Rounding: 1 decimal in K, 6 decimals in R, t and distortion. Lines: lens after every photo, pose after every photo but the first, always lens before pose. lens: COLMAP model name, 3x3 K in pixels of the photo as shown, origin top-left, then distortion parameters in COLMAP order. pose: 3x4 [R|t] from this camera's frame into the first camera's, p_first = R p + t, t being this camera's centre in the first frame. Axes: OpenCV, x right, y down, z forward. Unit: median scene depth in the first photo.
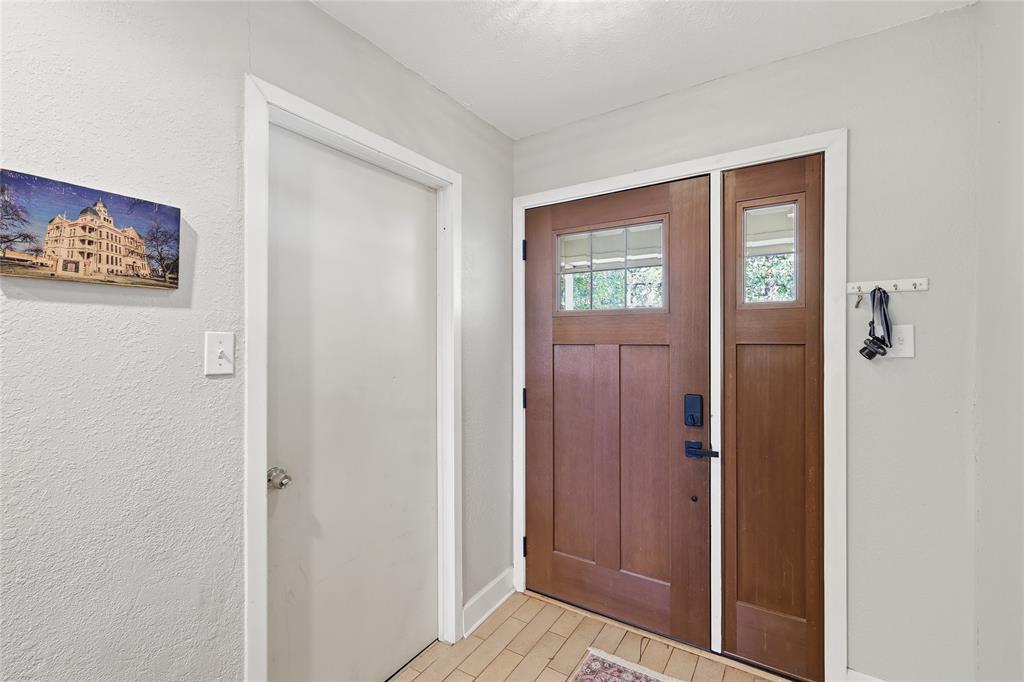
lens RADIAL K [[450.6, 0, 513.7], [0, 450.6, 334.1], [0, 0, 1]] dist [-0.000489, 0.000241]
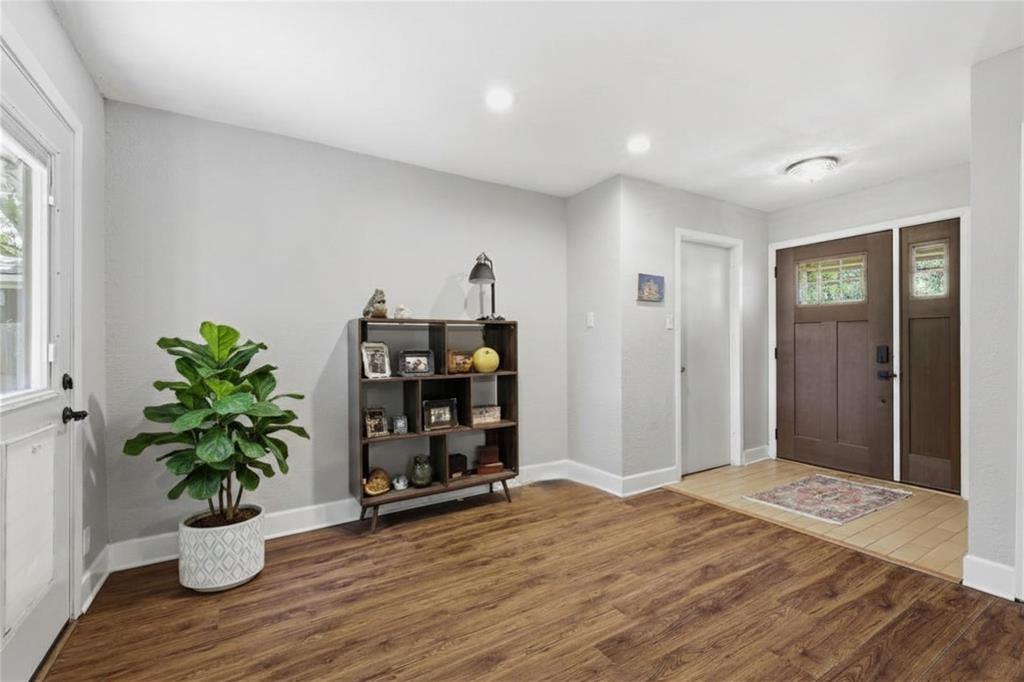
lens RADIAL K [[450.6, 0, 510.6], [0, 450.6, 340.4], [0, 0, 1]] dist [-0.000489, 0.000241]
pose [[0.898706, -0.002584, -0.438543, -0.174465], [0.005174, 0.999976, 0.004711, 0.092428], [0.438521, -0.006502, 0.898698, -1.372886]]
